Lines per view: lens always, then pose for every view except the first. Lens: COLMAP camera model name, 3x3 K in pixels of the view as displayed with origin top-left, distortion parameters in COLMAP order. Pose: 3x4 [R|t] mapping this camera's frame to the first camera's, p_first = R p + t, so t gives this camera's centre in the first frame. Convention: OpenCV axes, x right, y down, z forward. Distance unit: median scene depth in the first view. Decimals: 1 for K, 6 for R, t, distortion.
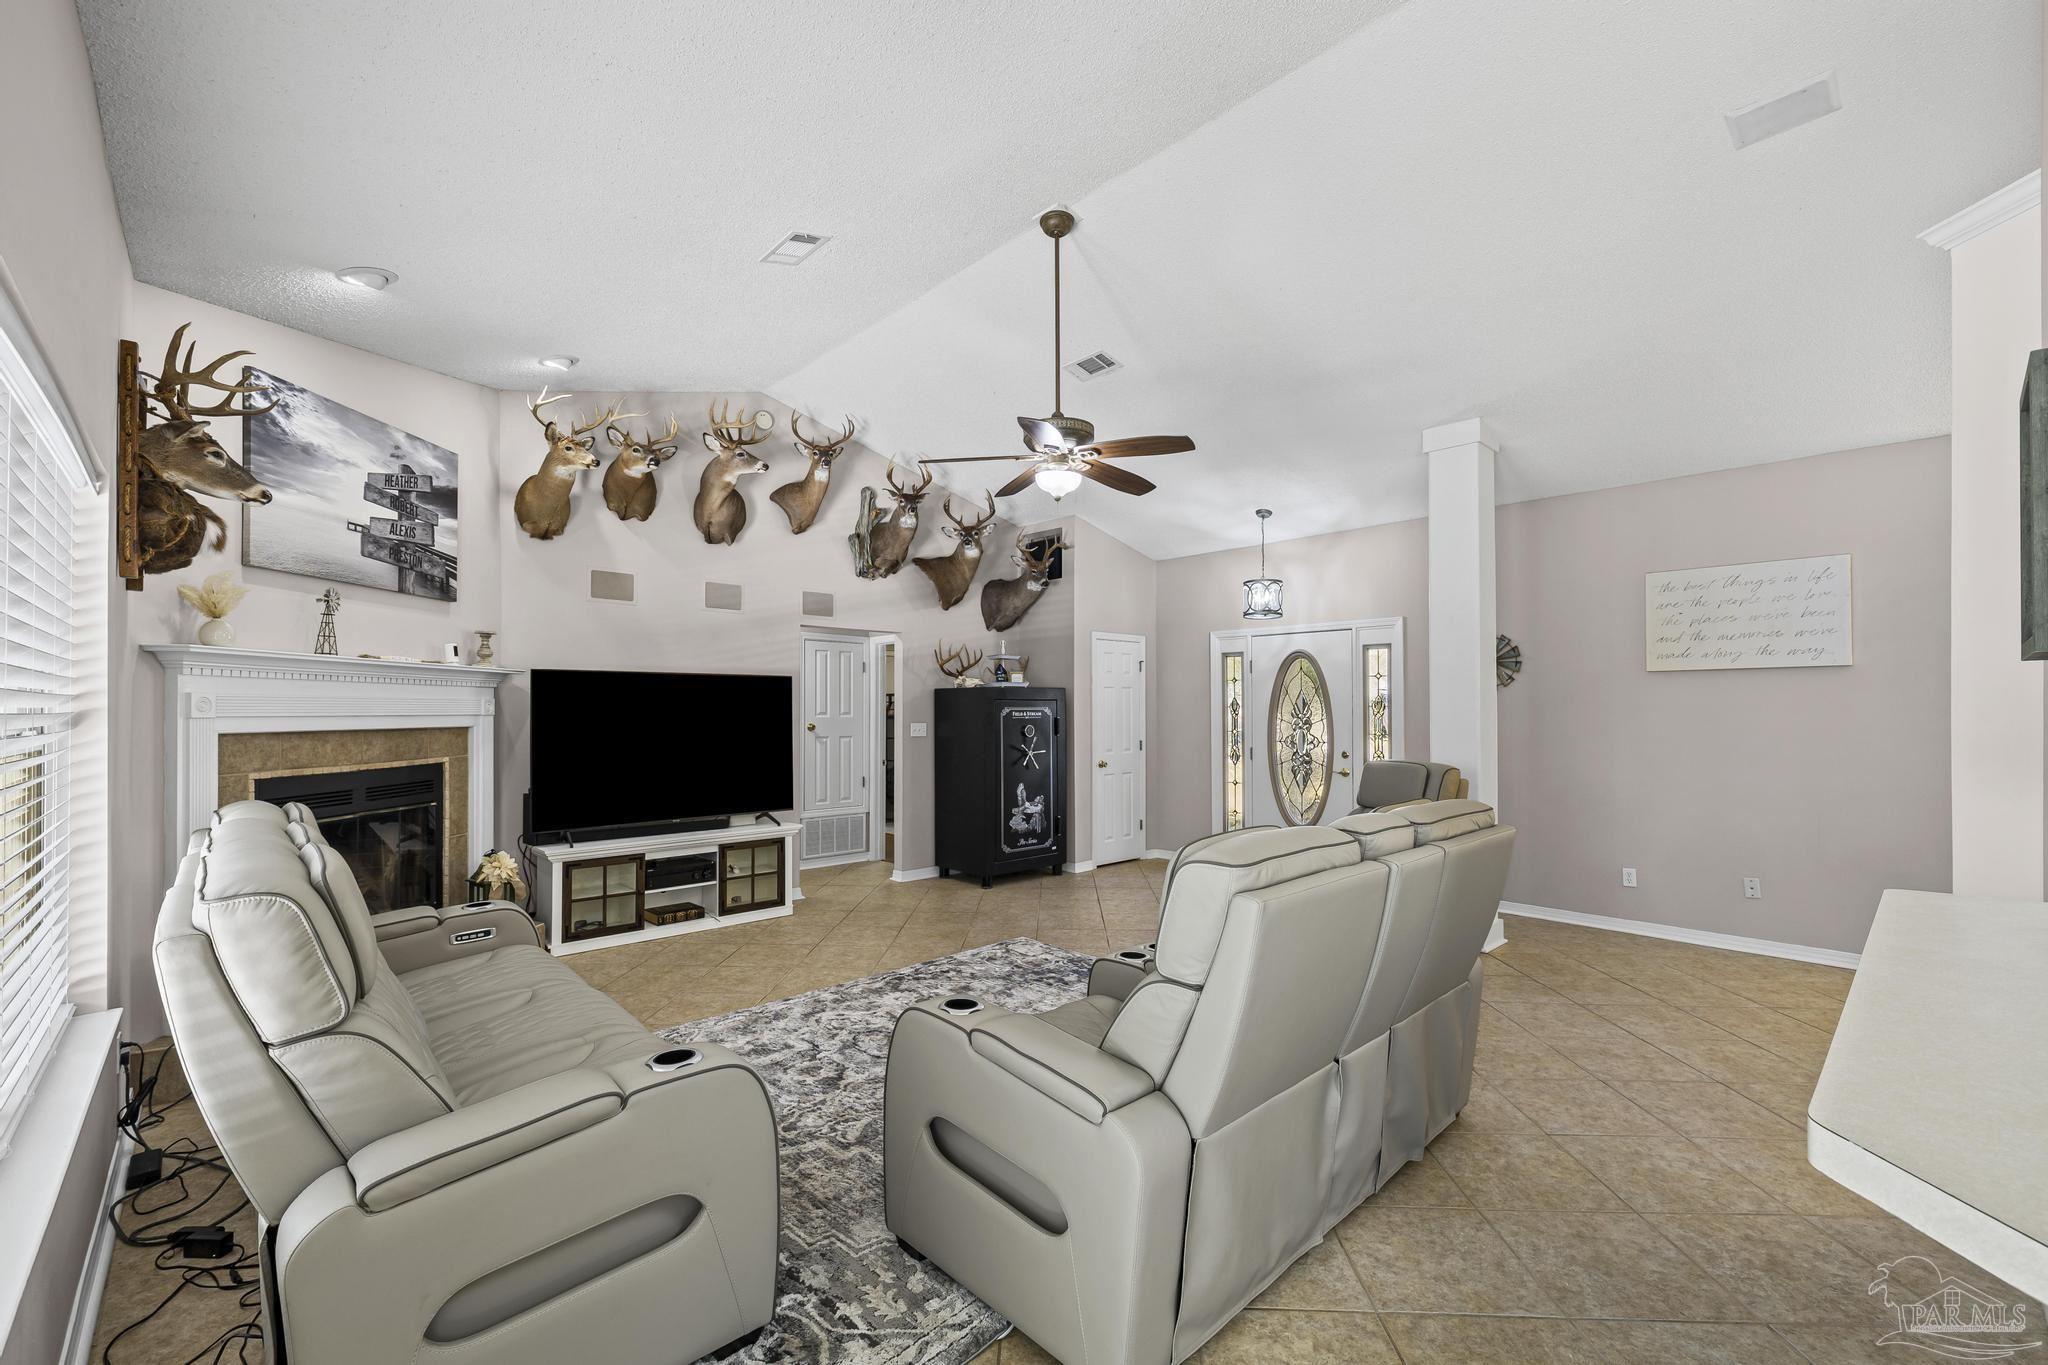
lens RADIAL K [[862.0, 0, 1024.0], [0, 862.0, 682.5], [0, 0, 1]] dist [0.001176, 0.000212]
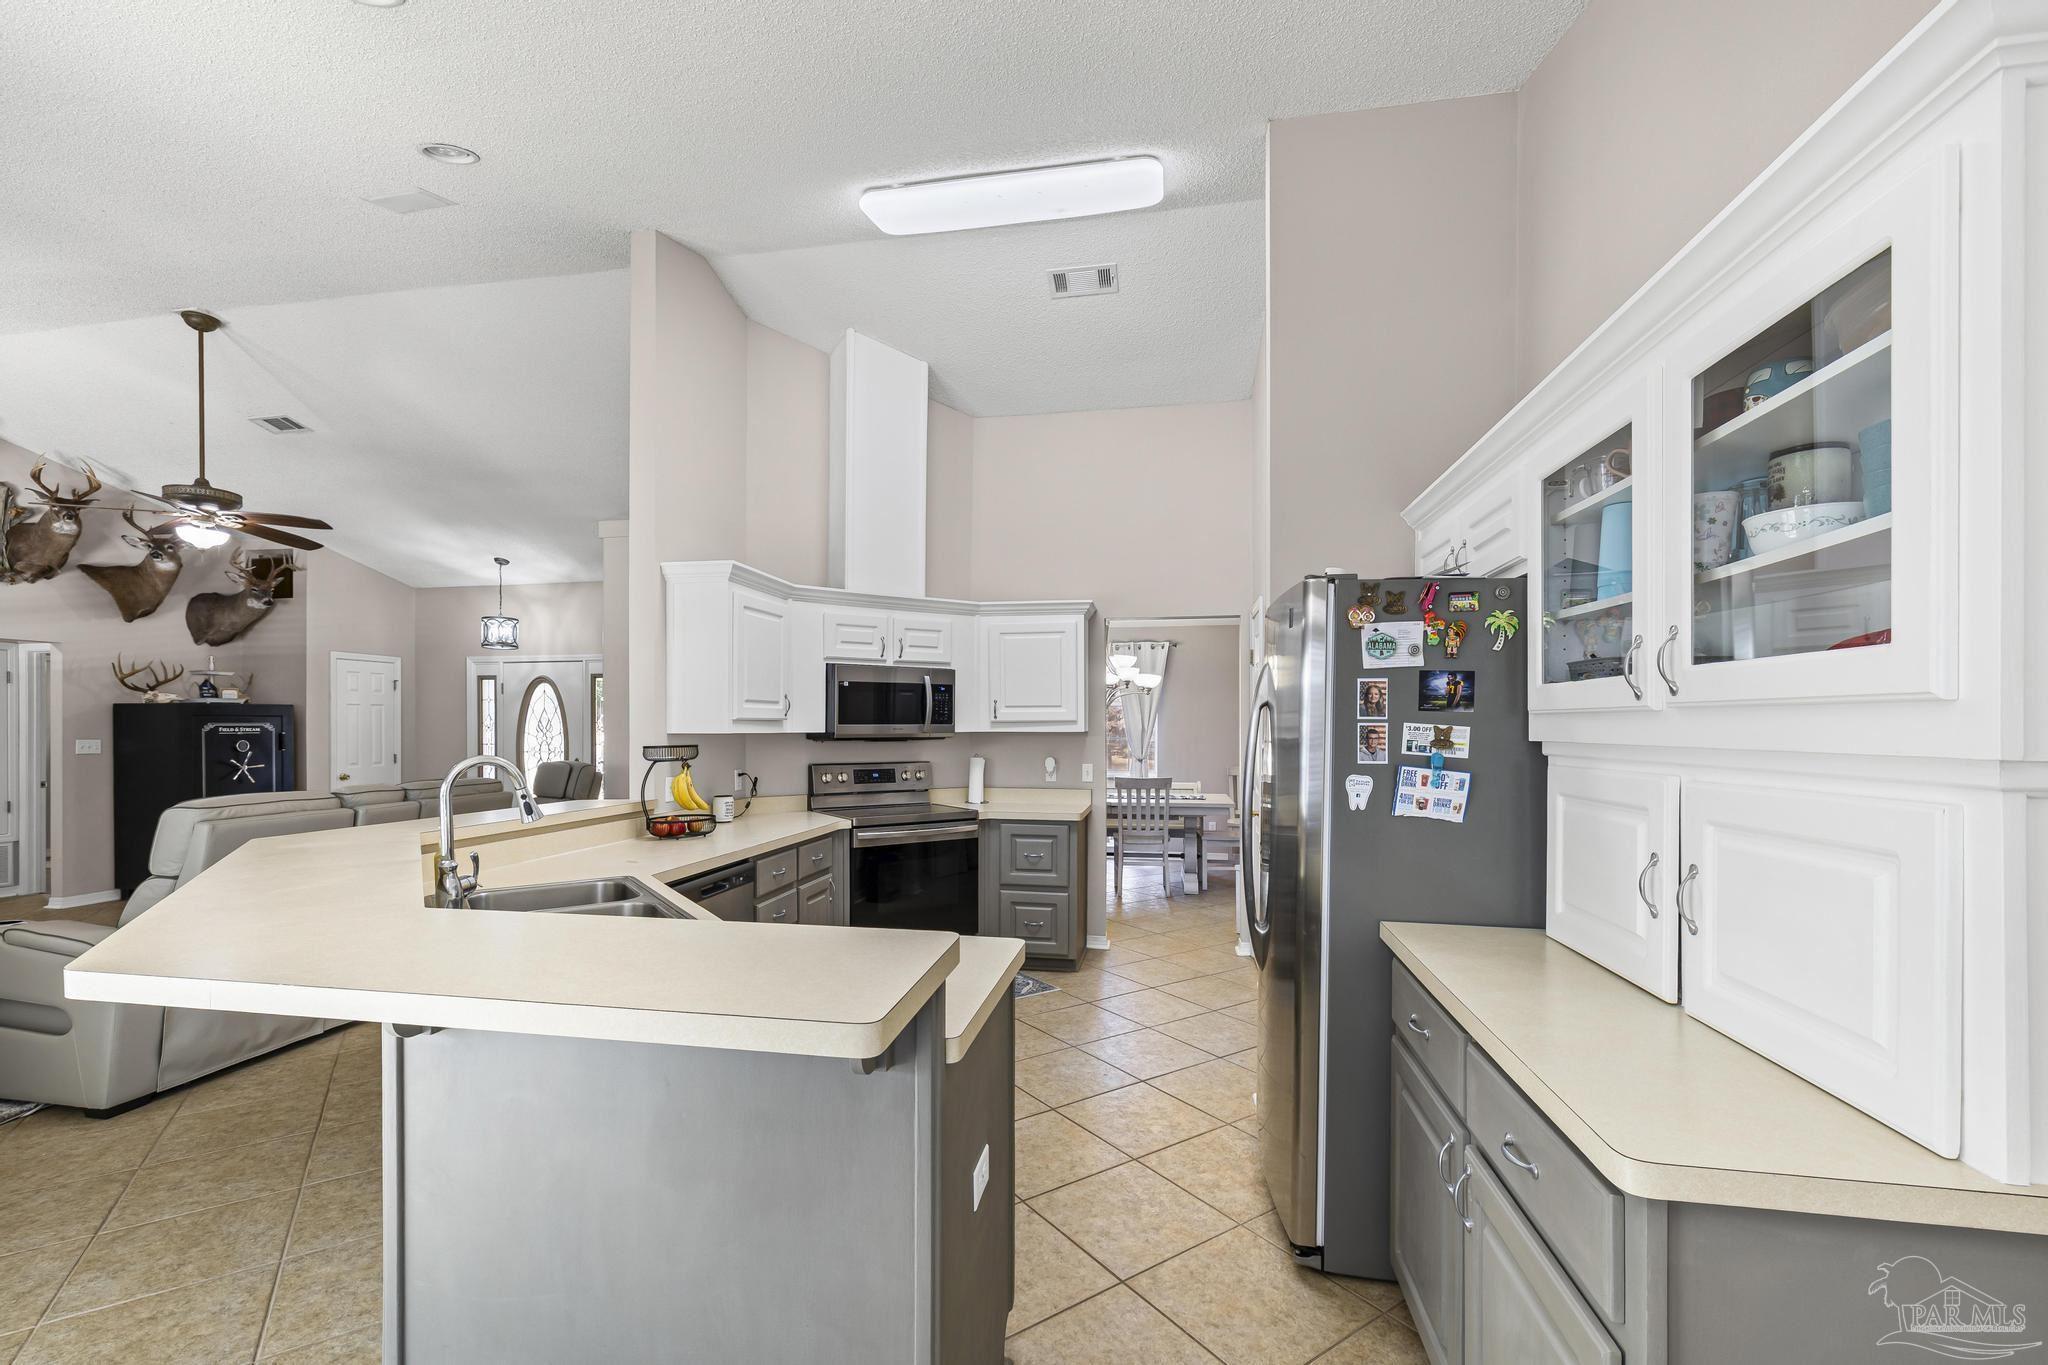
lens RADIAL K [[856.3, 0, 1015.0], [0, 856.3, 714.8], [0, 0, 1]] dist [0.000404, -0.000006]
pose [[0.800333, 0.004109, 0.599542, 0.132879], [-0.015423, 0.999787, 0.013735, -0.009613], [-0.599358, -0.020240, 0.800225, -0.370353]]
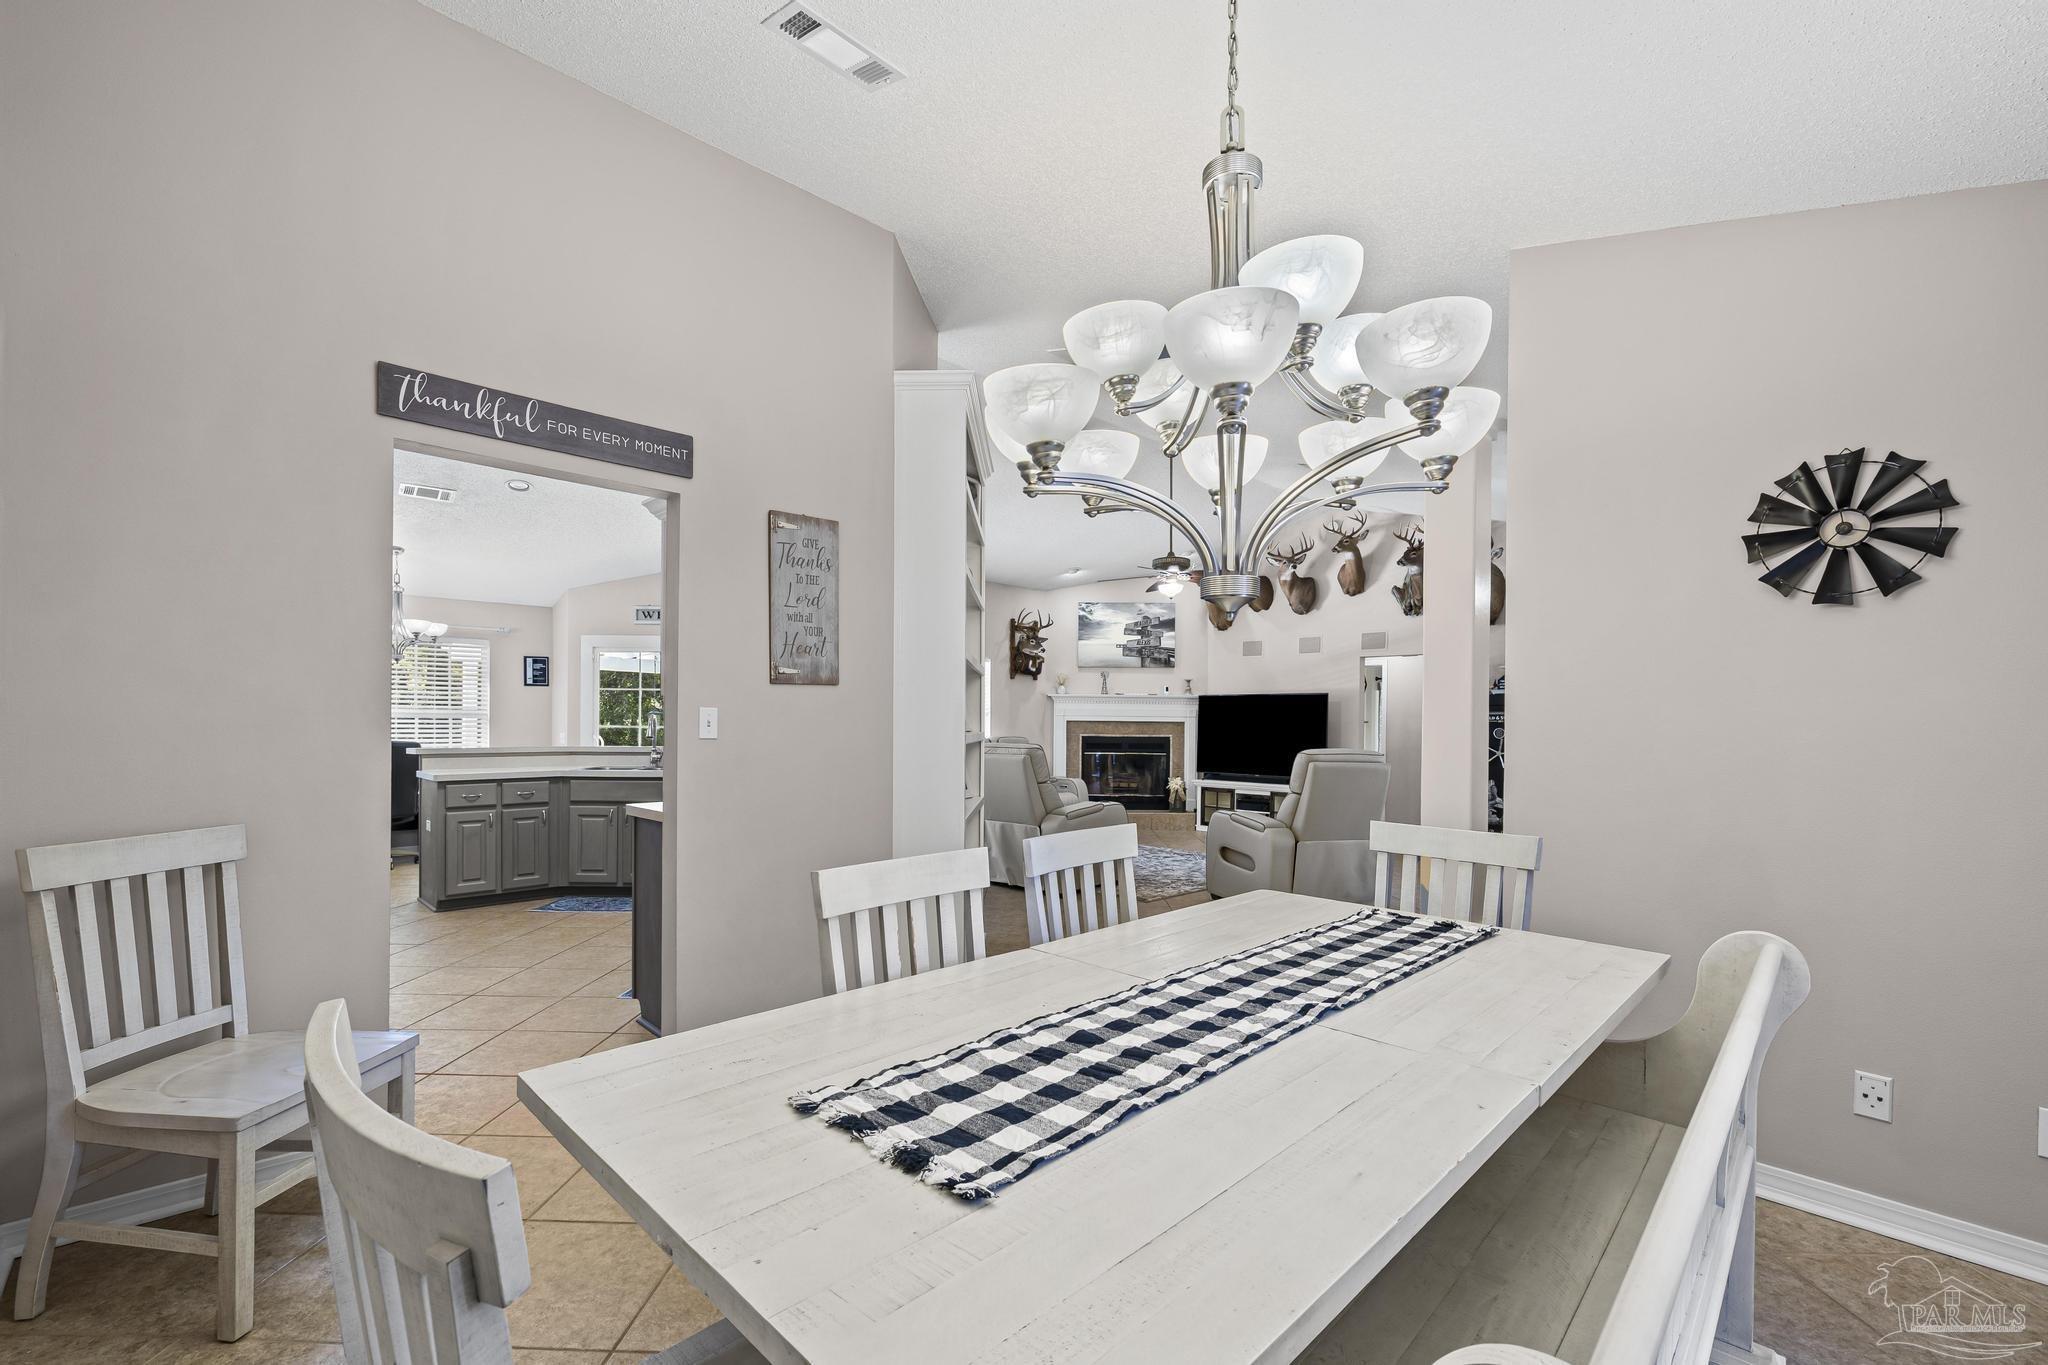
lens RADIAL K [[856.3, 0, 1015.0], [0, 856.3, 714.8], [0, 0, 1]] dist [0.000404, -0.000006]
pose [[0.025364, 0.000754, -0.999678, 1.062894], [0.022126, 0.999754, 0.001315, 0.013290], [0.999433, -0.022152, 0.025341, 0.338204]]
